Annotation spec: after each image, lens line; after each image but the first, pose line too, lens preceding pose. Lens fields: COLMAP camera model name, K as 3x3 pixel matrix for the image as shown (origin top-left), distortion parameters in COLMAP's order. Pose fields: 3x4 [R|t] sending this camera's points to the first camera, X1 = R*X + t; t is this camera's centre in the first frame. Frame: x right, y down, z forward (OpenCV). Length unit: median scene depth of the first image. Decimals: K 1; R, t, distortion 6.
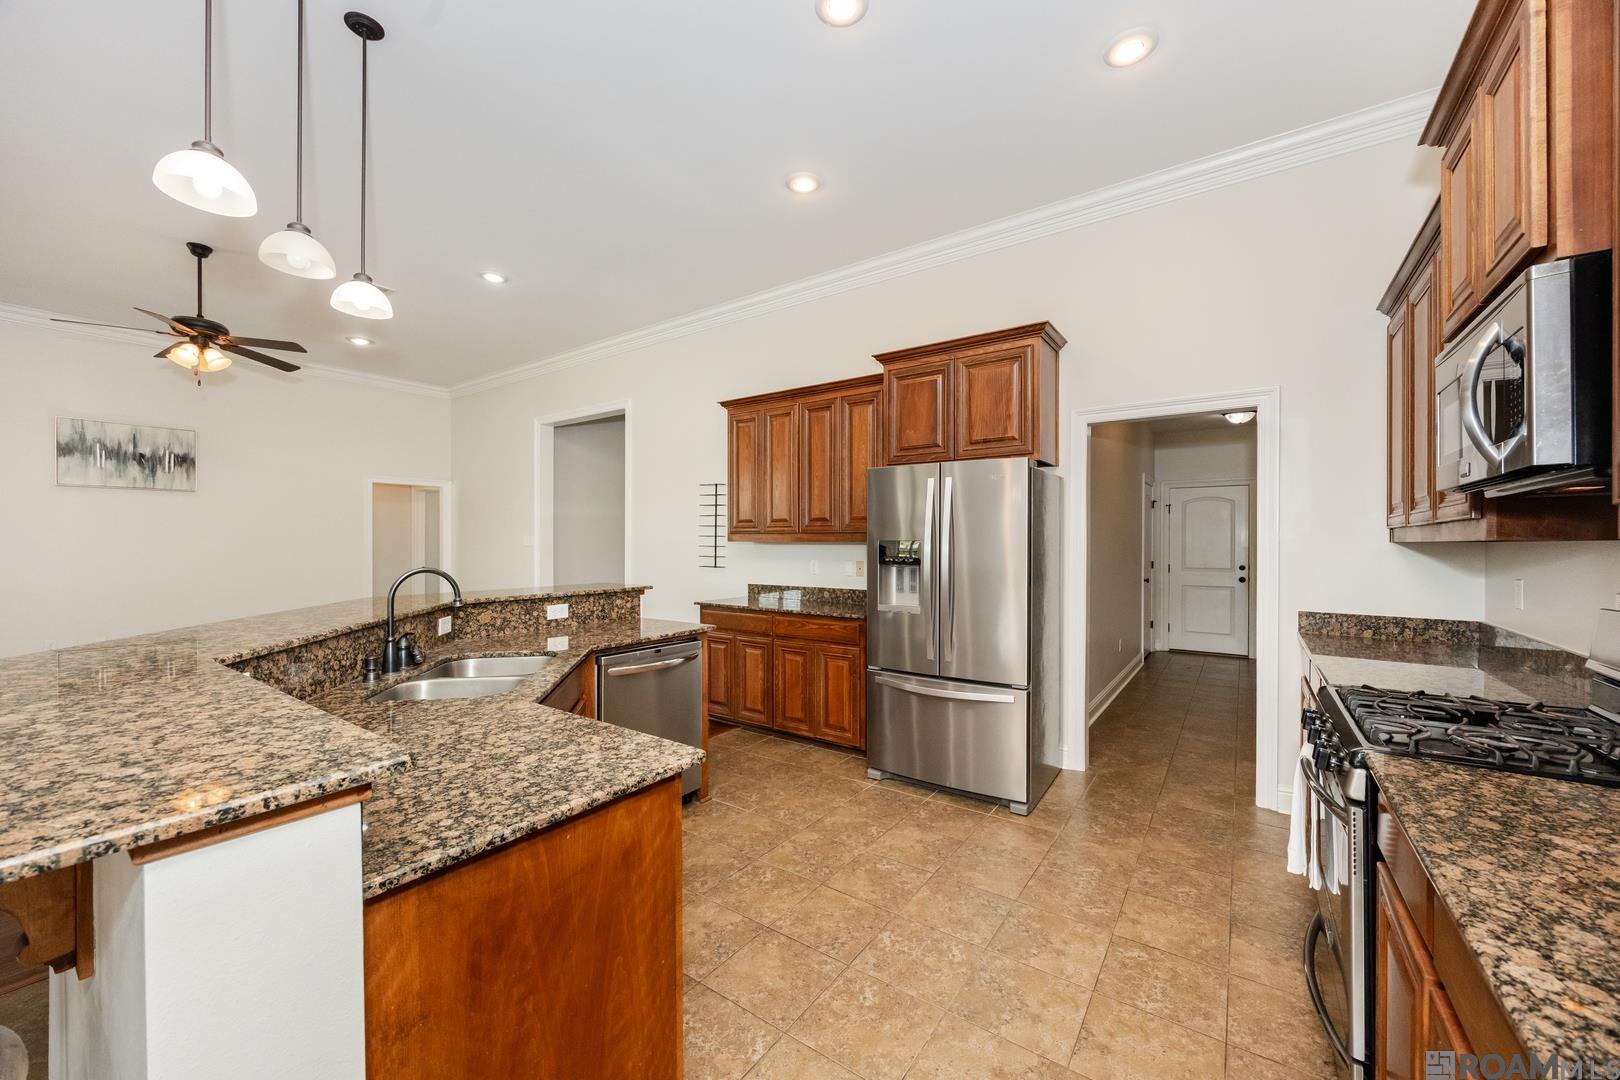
lens RADIAL K [[626.6, 0, 801.4], [0, 626.6, 539.0], [0, 0, 1]] dist [-0.003261, -0.000530]
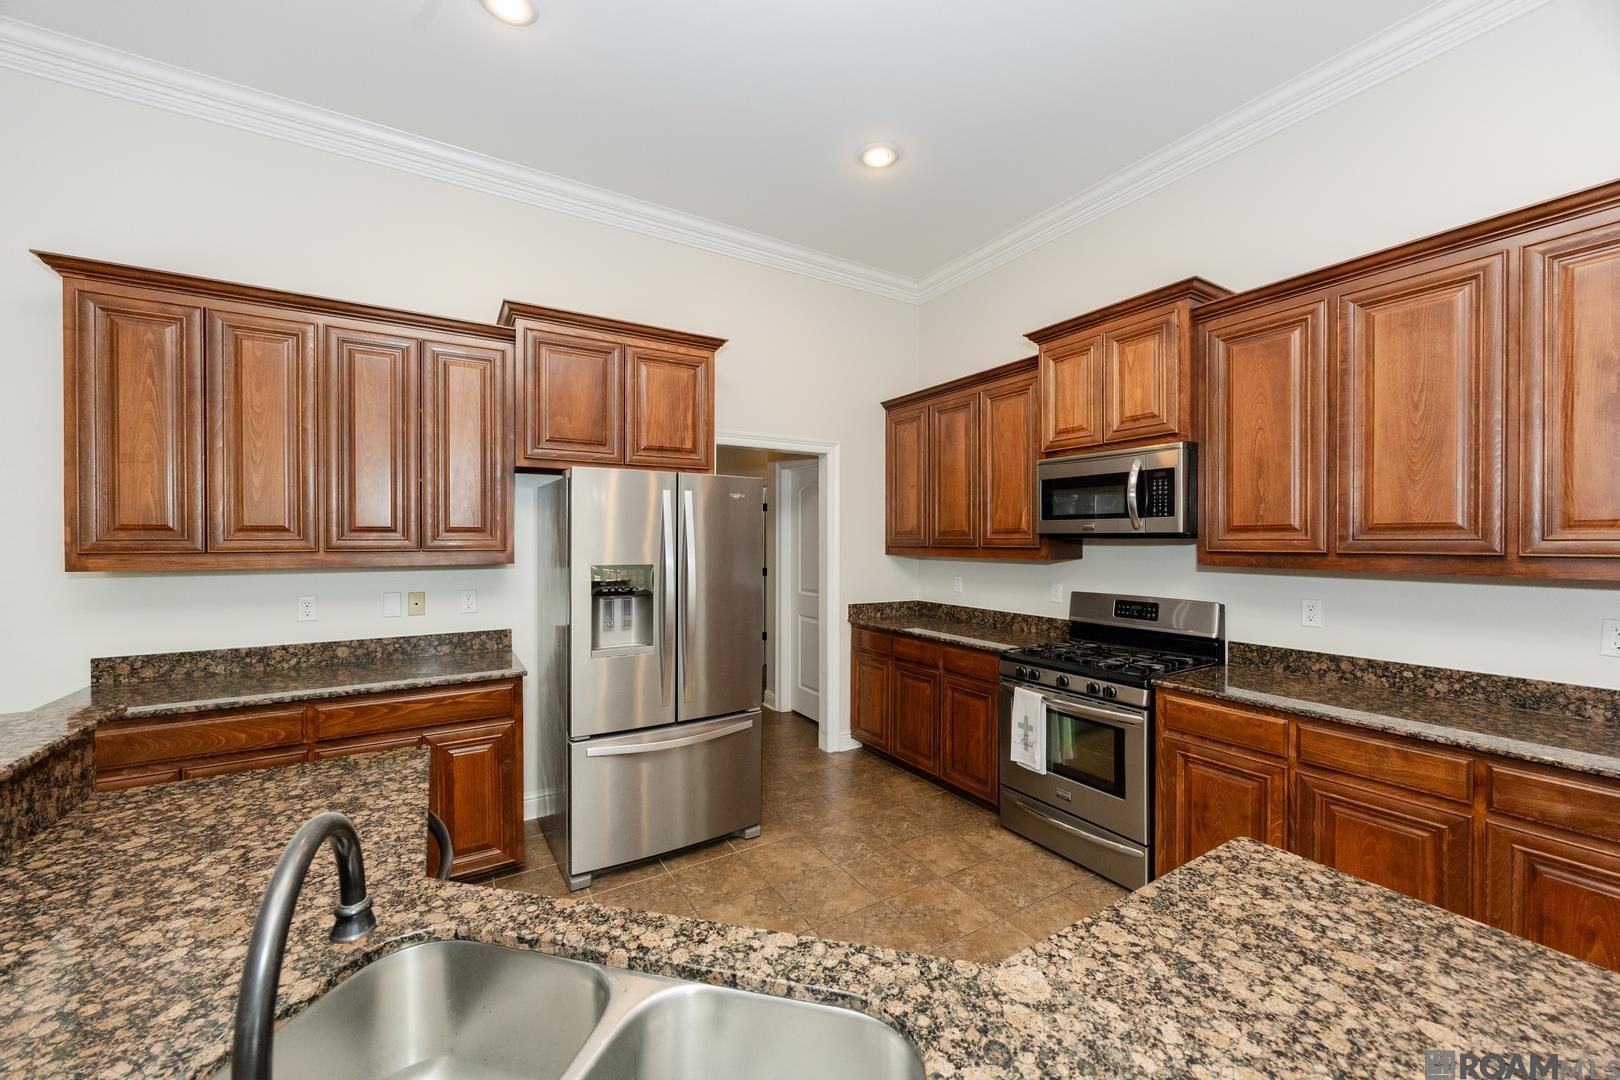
lens RADIAL K [[626.6, 0, 801.4], [0, 626.6, 539.0], [0, 0, 1]] dist [-0.003261, -0.000530]
pose [[0.369662, -0.005319, 0.929151, -1.071724], [-0.003750, 0.999967, 0.007216, -0.079232], [-0.929159, -0.006151, 0.369630, 1.110498]]
